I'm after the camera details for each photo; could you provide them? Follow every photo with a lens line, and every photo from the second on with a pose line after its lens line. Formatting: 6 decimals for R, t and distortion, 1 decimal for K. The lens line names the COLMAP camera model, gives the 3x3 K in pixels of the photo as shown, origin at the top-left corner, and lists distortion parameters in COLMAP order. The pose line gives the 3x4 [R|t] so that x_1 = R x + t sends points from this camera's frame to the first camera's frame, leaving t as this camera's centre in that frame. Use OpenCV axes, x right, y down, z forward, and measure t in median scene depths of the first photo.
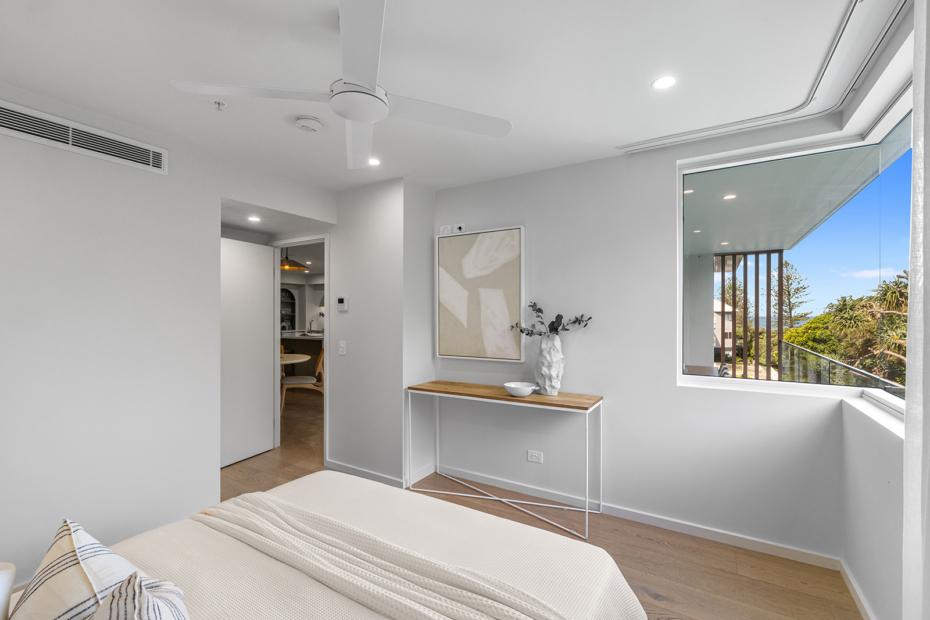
lens RADIAL K [[404.5, 0, 465.0], [0, 404.5, 310.0], [0, 0, 1]] dist [0.000249, 0.000144]
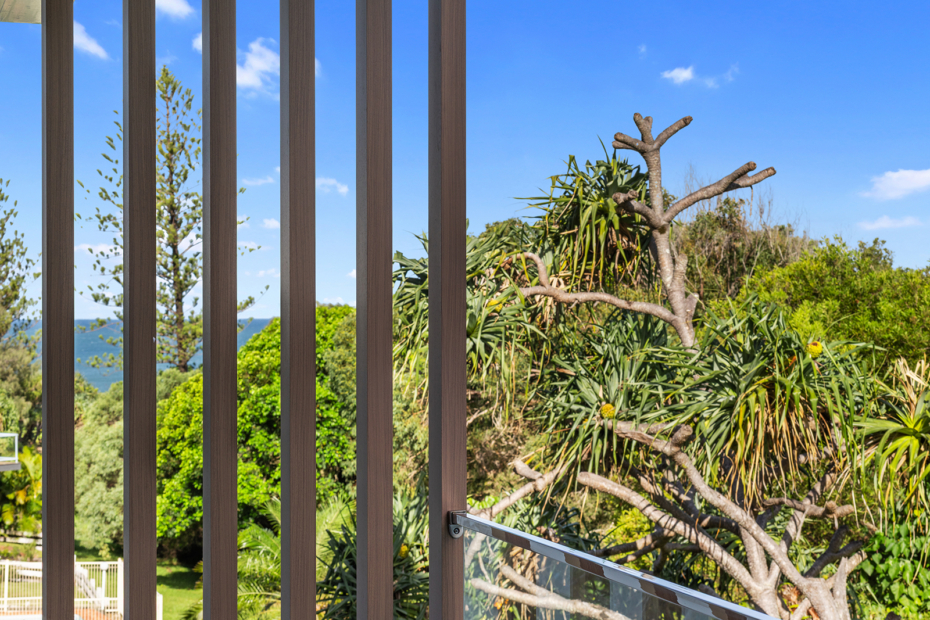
lens RADIAL K [[2246.2, 0, 465.0], [0, 2246.2, 310.0], [0, 0, 1]] dist [-0.018457, -0.062641]
pose [[0.689064, -0.002280, 0.724697, 0.095894], [-0.004547, 0.999962, 0.007470, 0.002689], [-0.724686, -0.008442, 0.689028, 0.185934]]
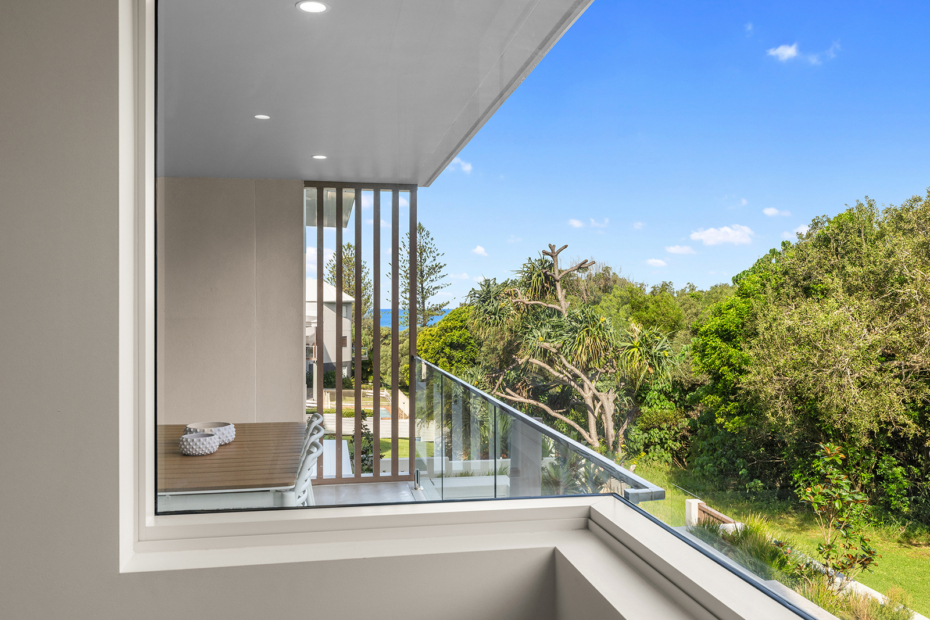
lens RADIAL K [[789.0, 0, 465.0], [0, 789.0, 310.0], [0, 0, 1]] dist [0.000923, -0.003566]
pose [[0.745068, -0.001752, 0.666986, 0.049067], [-0.008835, 0.999883, 0.012496, 0.001237], [-0.666930, -0.015203, 0.744965, 0.063161]]
